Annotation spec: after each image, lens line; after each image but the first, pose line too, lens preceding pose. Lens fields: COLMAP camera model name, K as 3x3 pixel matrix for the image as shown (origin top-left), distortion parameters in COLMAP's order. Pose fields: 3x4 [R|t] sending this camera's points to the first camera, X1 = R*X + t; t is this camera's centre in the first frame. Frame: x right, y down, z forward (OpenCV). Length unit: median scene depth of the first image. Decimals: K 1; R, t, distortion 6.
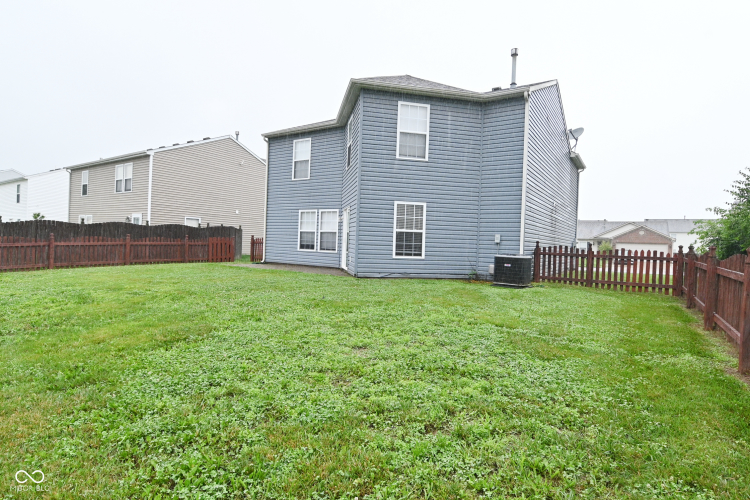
lens RADIAL K [[395.4, 0, 366.4], [0, 395.4, 254.0], [0, 0, 1]] dist [0.009564, -0.020979]
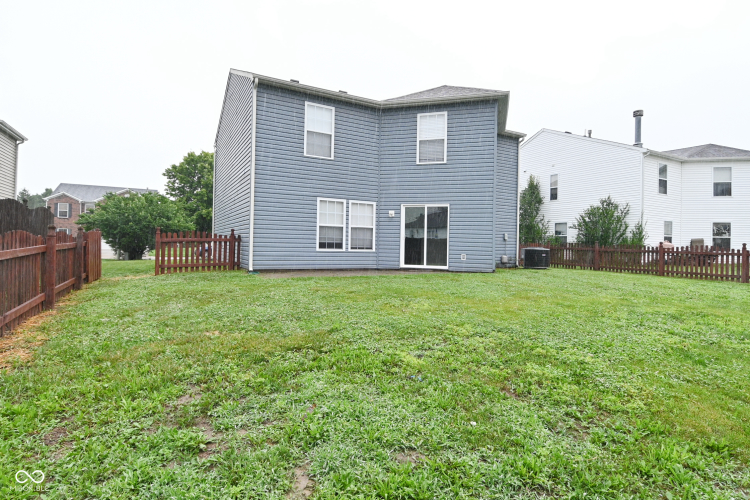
lens RADIAL K [[395.4, 0, 369.3], [0, 395.4, 244.2], [0, 0, 1]] dist [0.009564, -0.020979]
pose [[0.462882, -0.032758, 0.885814, -0.829414], [0.017215, 0.999461, 0.027965, -0.042560], [-0.886253, 0.002305, 0.463196, 0.582418]]
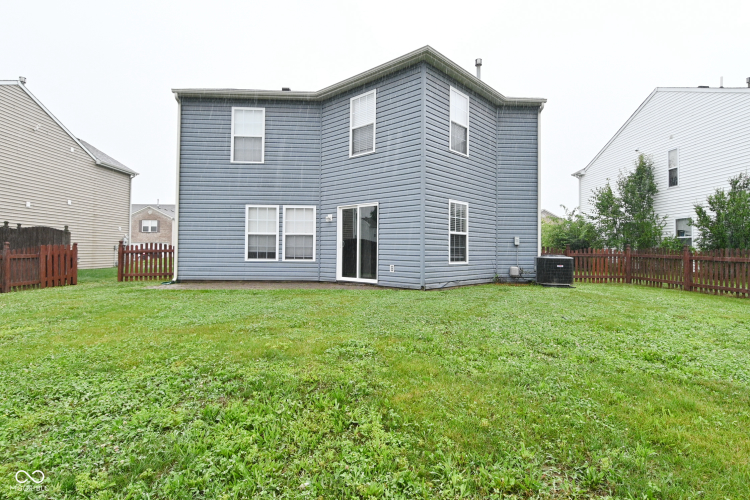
lens RADIAL K [[395.4, 0, 374.3], [0, 395.4, 244.6], [0, 0, 1]] dist [0.009564, -0.020979]
pose [[0.805685, -0.026079, 0.591770, -0.425444], [0.038462, 0.999225, -0.008329, -0.024399], [-0.591094, 0.029471, 0.806064, 0.292979]]
